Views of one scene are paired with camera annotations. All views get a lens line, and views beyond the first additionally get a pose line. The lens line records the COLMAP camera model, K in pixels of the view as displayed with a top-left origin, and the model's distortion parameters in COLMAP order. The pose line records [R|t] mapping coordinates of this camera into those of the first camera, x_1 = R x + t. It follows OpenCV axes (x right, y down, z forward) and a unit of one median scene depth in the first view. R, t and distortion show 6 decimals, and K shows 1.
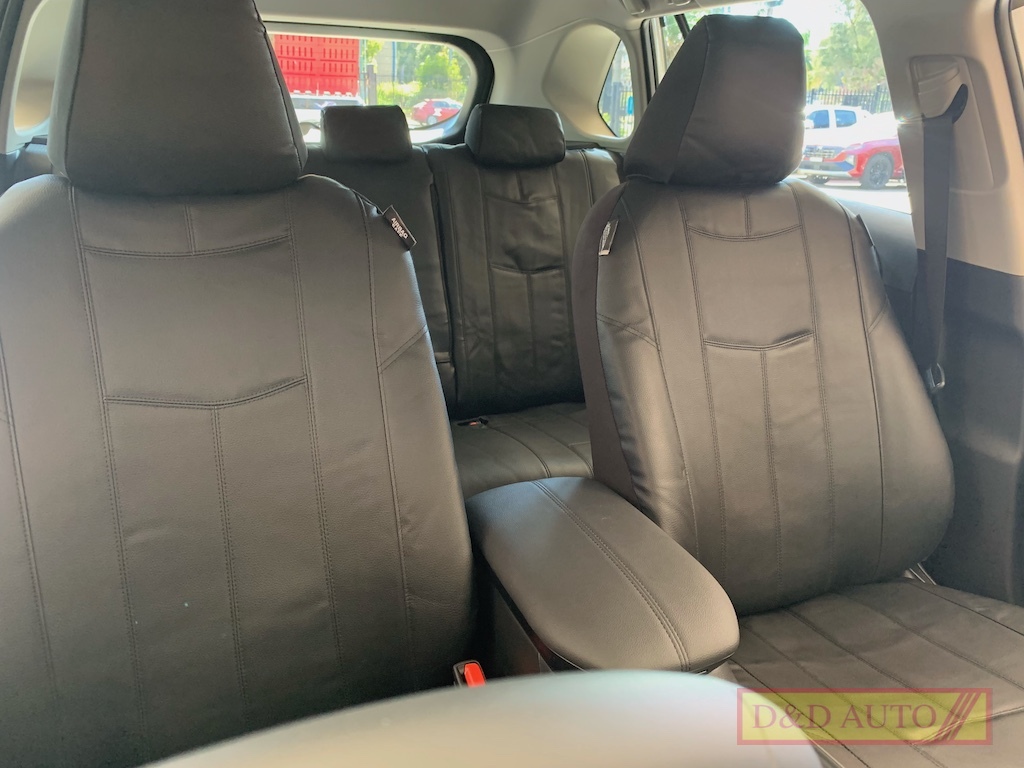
lens RADIAL K [[776.5, 0, 519.6], [0, 776.5, 392.3], [0, 0, 1]] dist [0.008050, -0.013365]
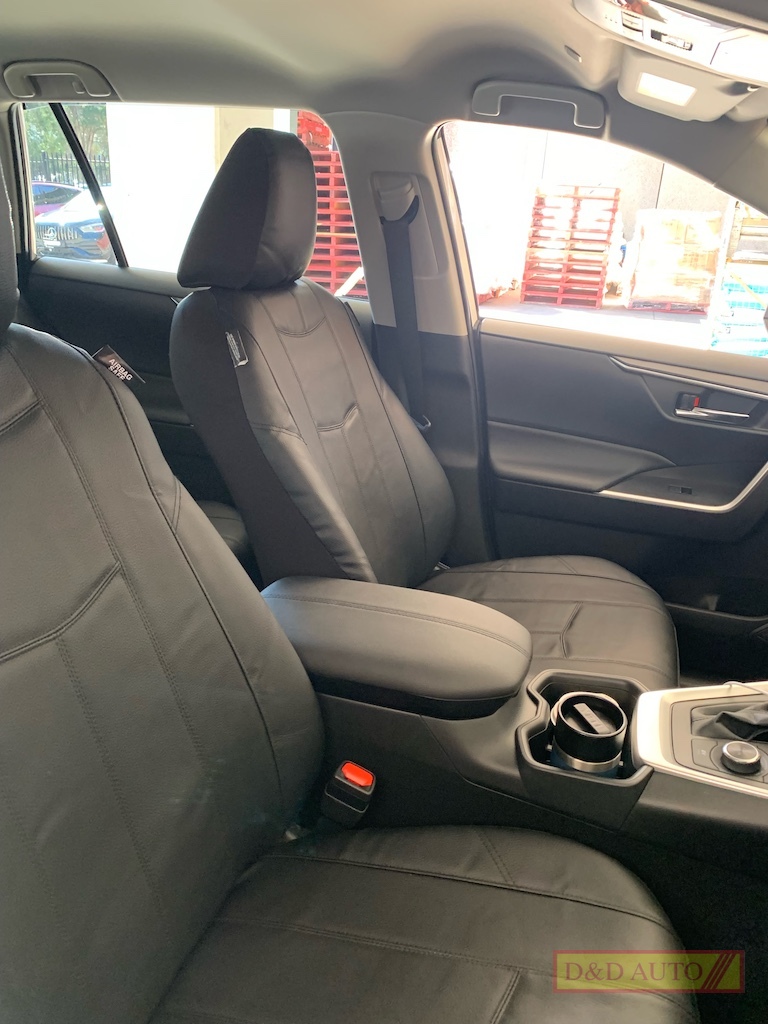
lens RADIAL K [[776.5, 0, 380.7], [0, 776.5, 521.6], [0, 0, 1]] dist [0.008050, -0.013365]
pose [[0.637669, -0.294998, 0.711586, -0.341232], [0.246165, 0.953365, 0.174637, -0.069564], [-0.729919, 0.063807, 0.680549, 0.112043]]
